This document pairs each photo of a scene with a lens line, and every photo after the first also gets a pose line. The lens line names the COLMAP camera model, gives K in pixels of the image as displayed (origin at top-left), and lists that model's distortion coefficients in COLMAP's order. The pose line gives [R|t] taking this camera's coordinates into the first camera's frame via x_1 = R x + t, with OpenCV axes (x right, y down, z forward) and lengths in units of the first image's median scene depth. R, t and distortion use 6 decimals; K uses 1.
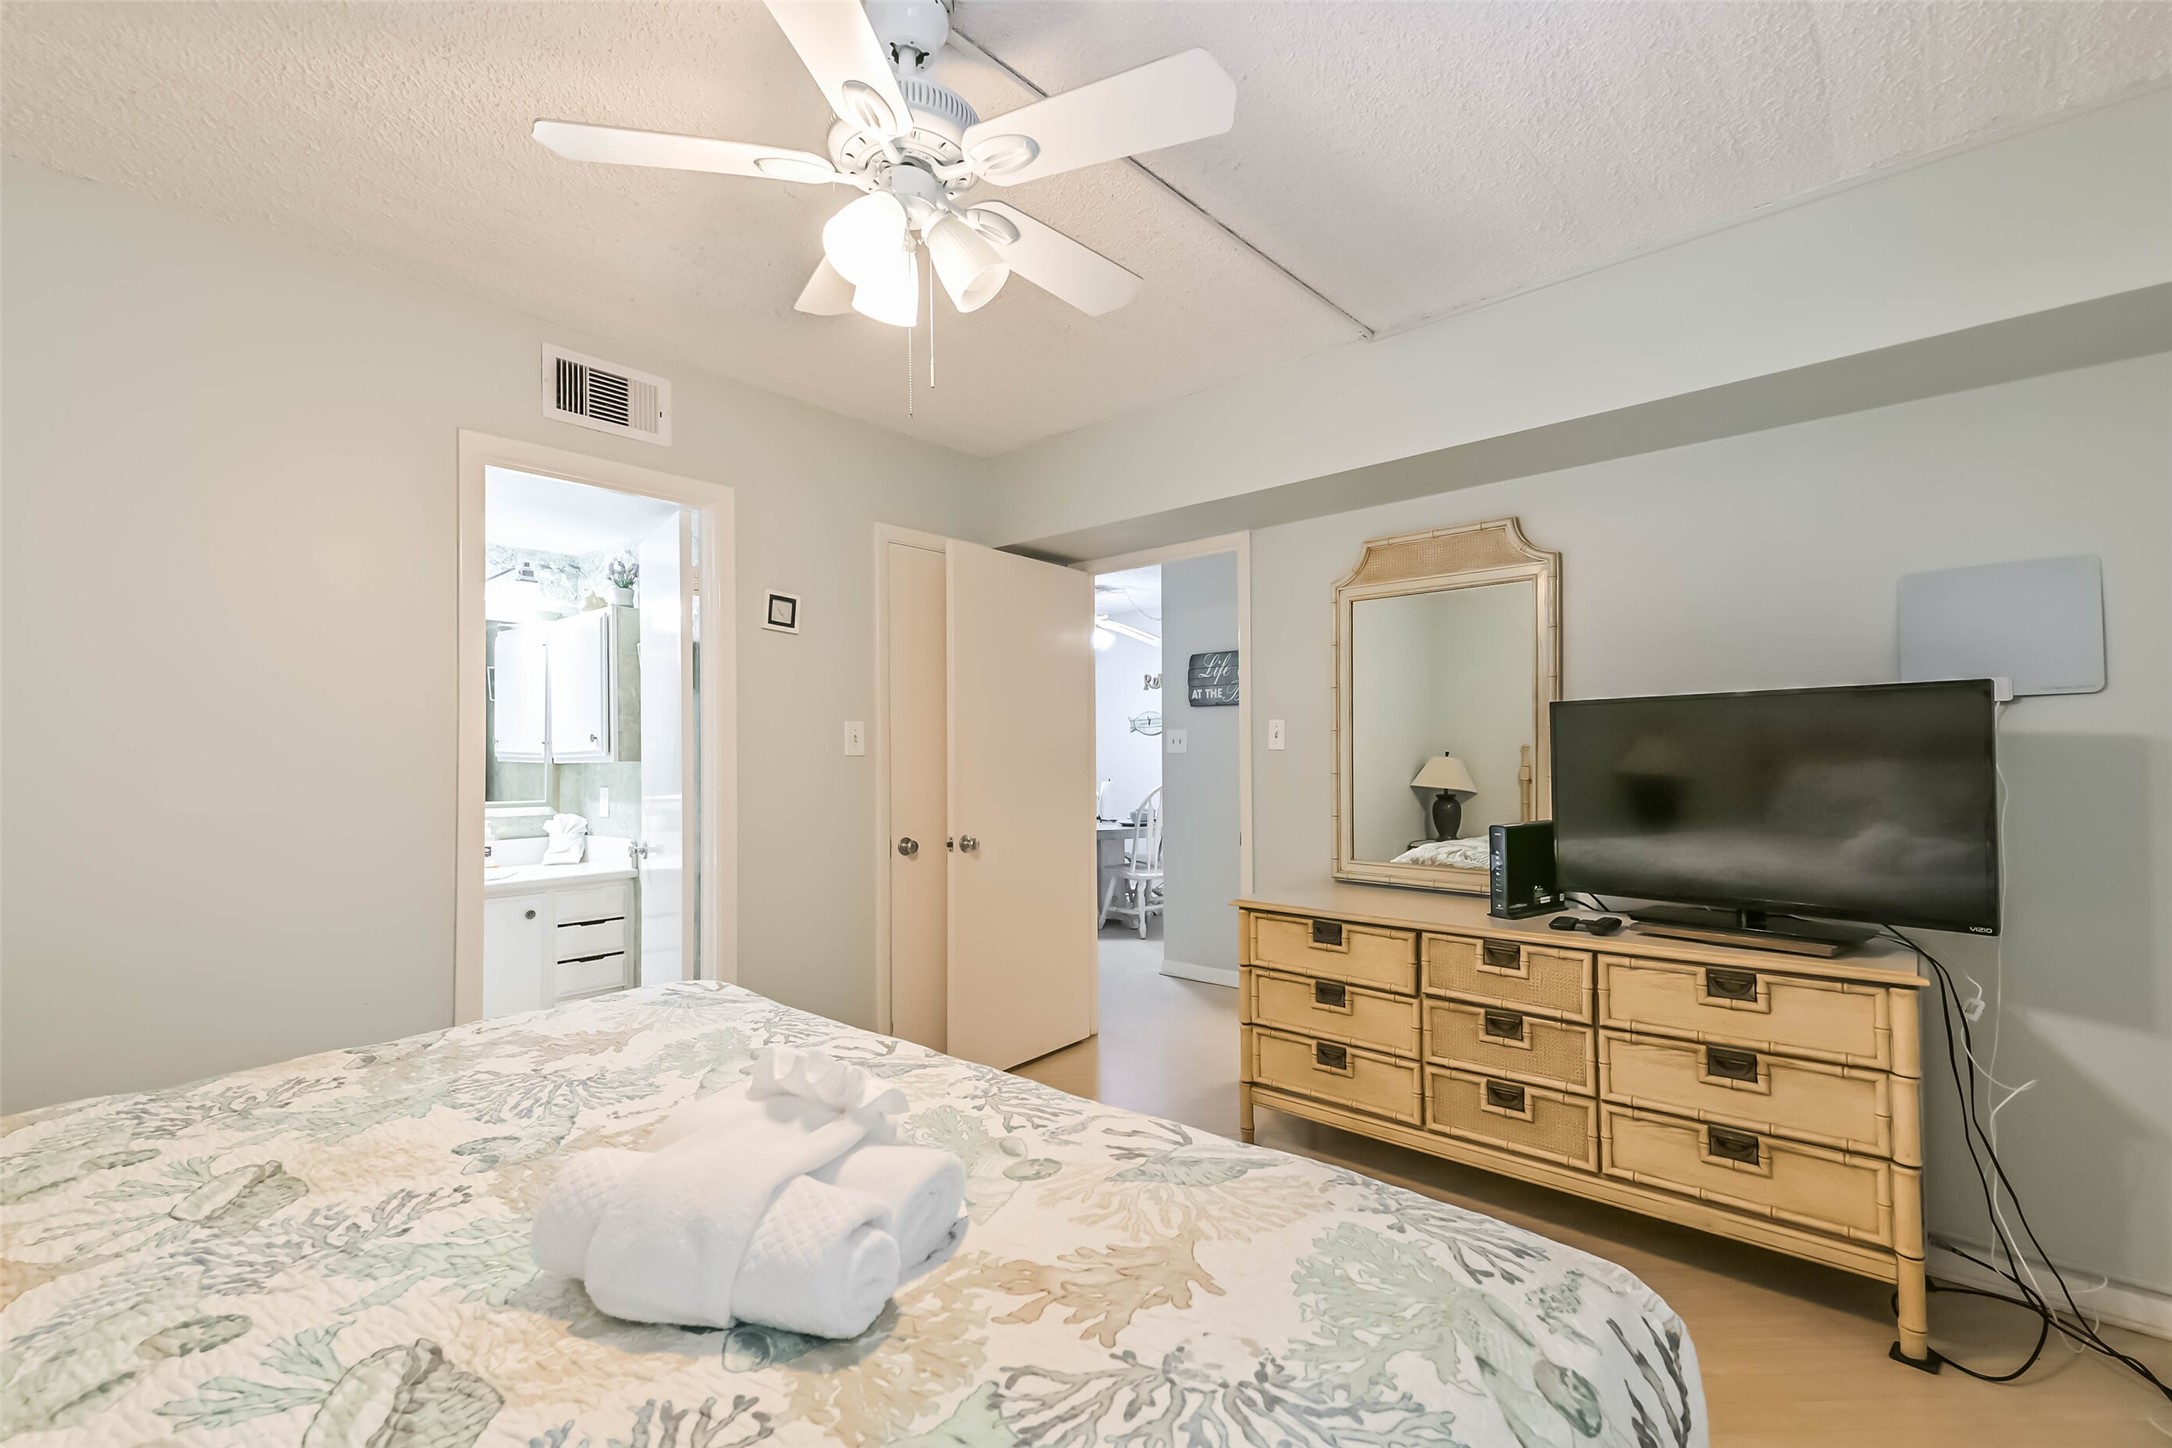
lens RADIAL K [[967.0, 0, 1095.2], [0, 967.0, 733.2], [0, 0, 1]] dist [0.008681, -0.001028]
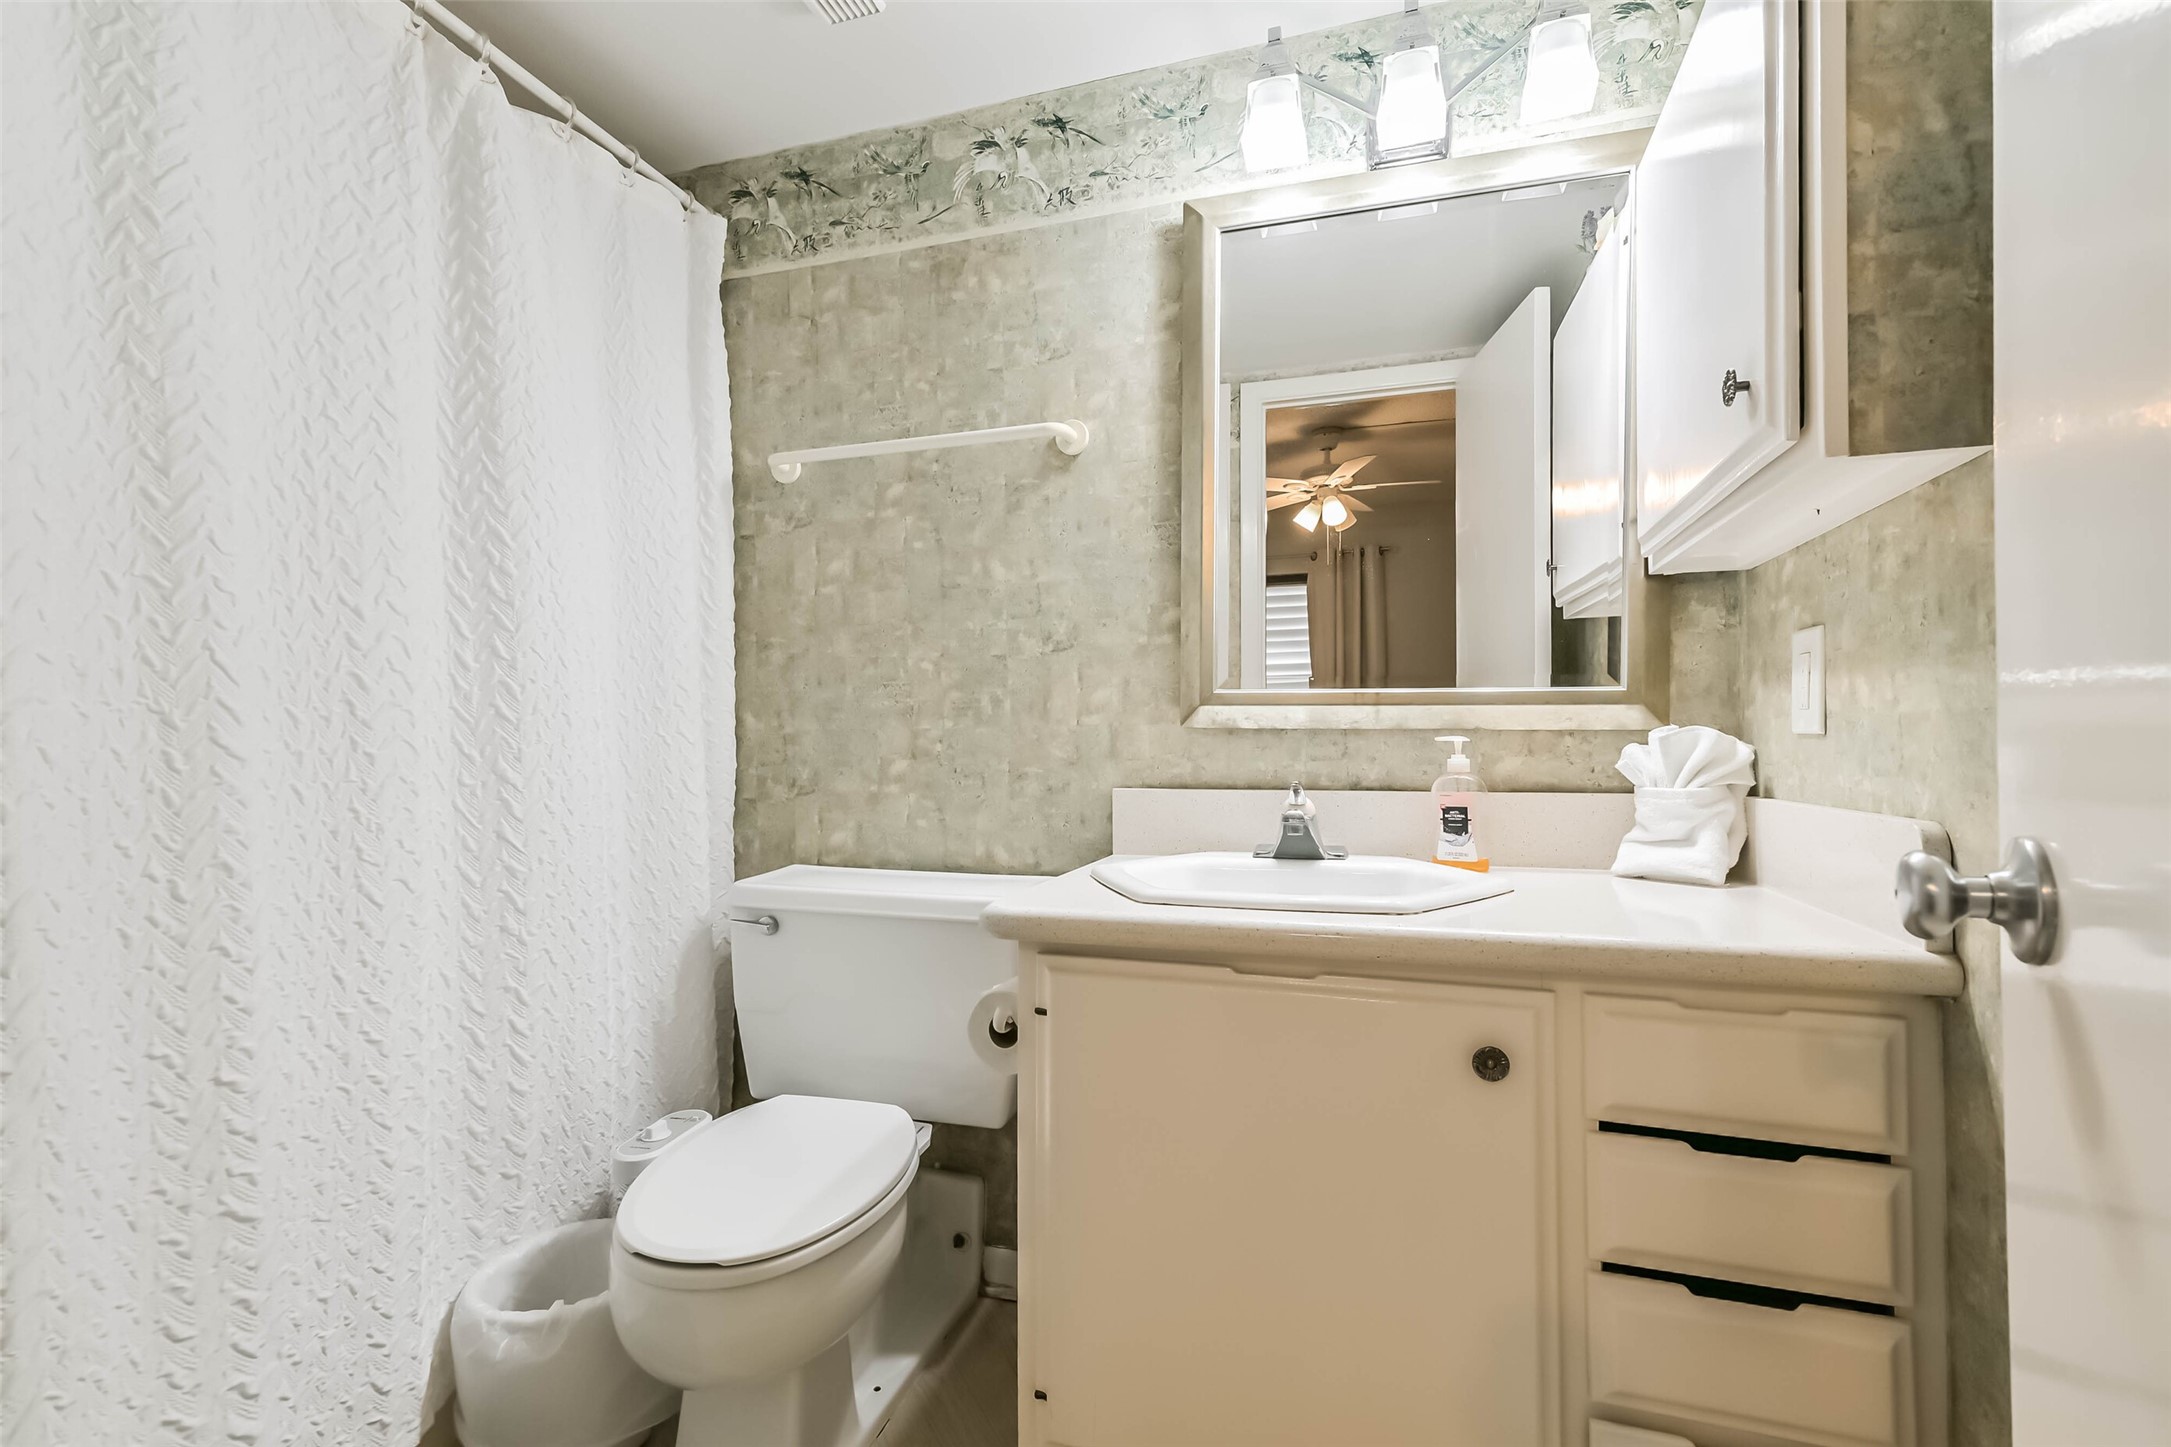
lens RADIAL K [[966.5, 0, 1094.7], [0, 966.5, 732.6], [0, 0, 1]] dist [0.008681, -0.001028]
pose [[0.399707, 0.005272, -0.916628, -0.332830], [0.018263, 0.999739, 0.013713, 0.078506], [0.916461, -0.022222, 0.399506, 0.700027]]
